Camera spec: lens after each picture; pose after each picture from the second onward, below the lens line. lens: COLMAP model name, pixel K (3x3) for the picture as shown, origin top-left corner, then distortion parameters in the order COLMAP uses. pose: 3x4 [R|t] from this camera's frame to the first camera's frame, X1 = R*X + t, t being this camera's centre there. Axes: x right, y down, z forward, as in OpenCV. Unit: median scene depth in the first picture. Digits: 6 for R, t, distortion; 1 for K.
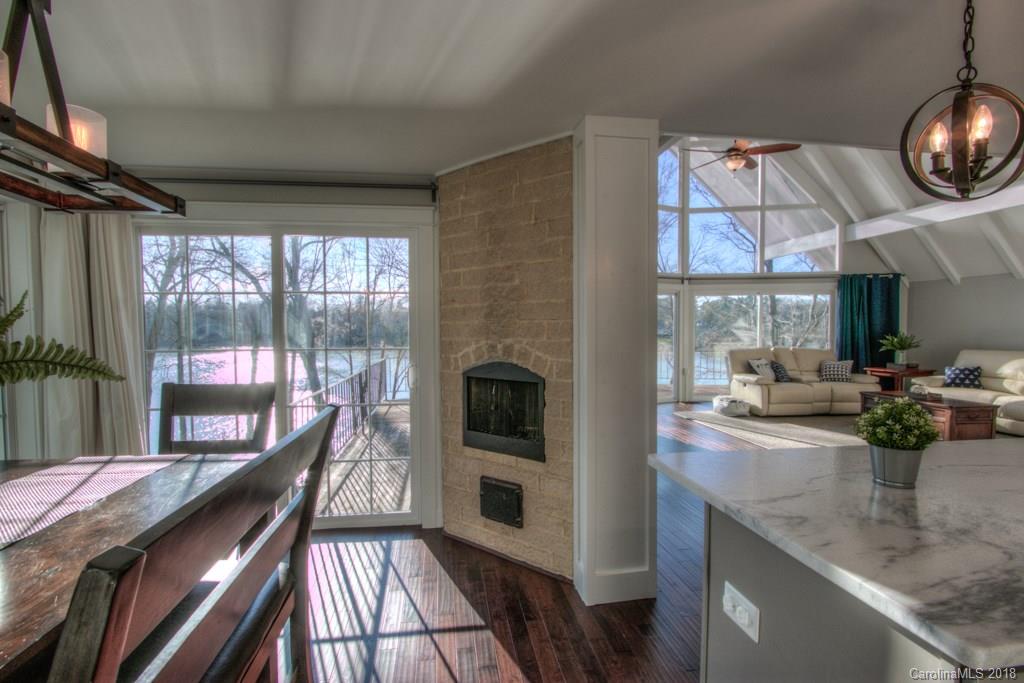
lens RADIAL K [[467.0, 0, 506.9], [0, 467.0, 348.0], [0, 0, 1]] dist [-0.013008, -0.000005]
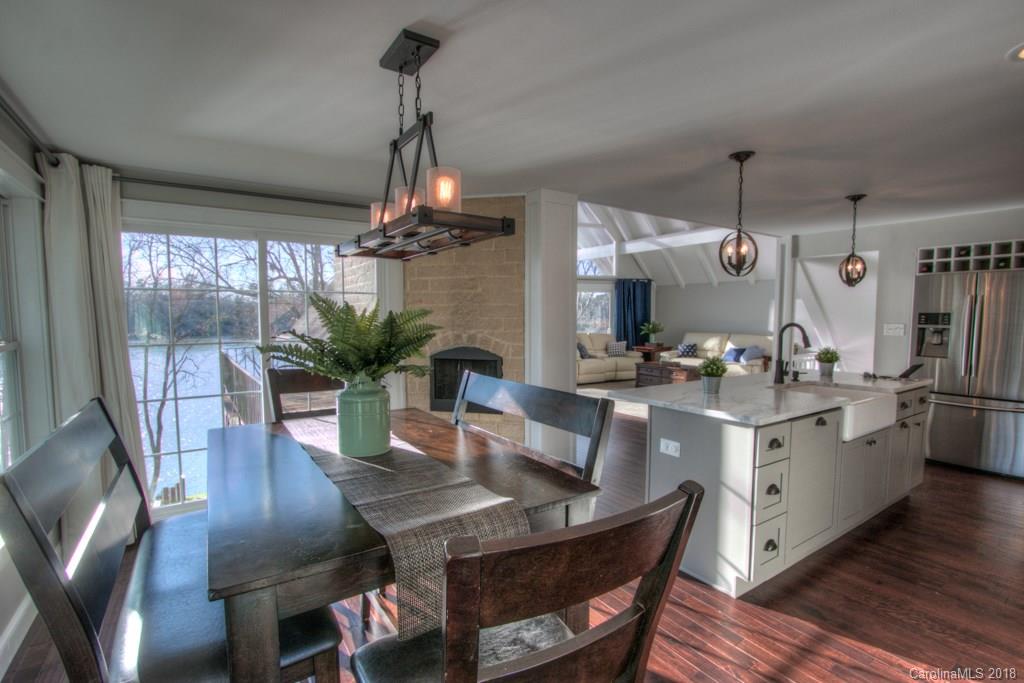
lens RADIAL K [[469.7, 0, 500.1], [0, 469.7, 348.8], [0, 0, 1]] dist [-0.032362, -0.000150]
pose [[0.906851, -0.027786, 0.420535, -0.197684], [0.014991, 0.999320, 0.033701, -0.003855], [-0.421186, -0.024257, 0.906650, -0.120790]]
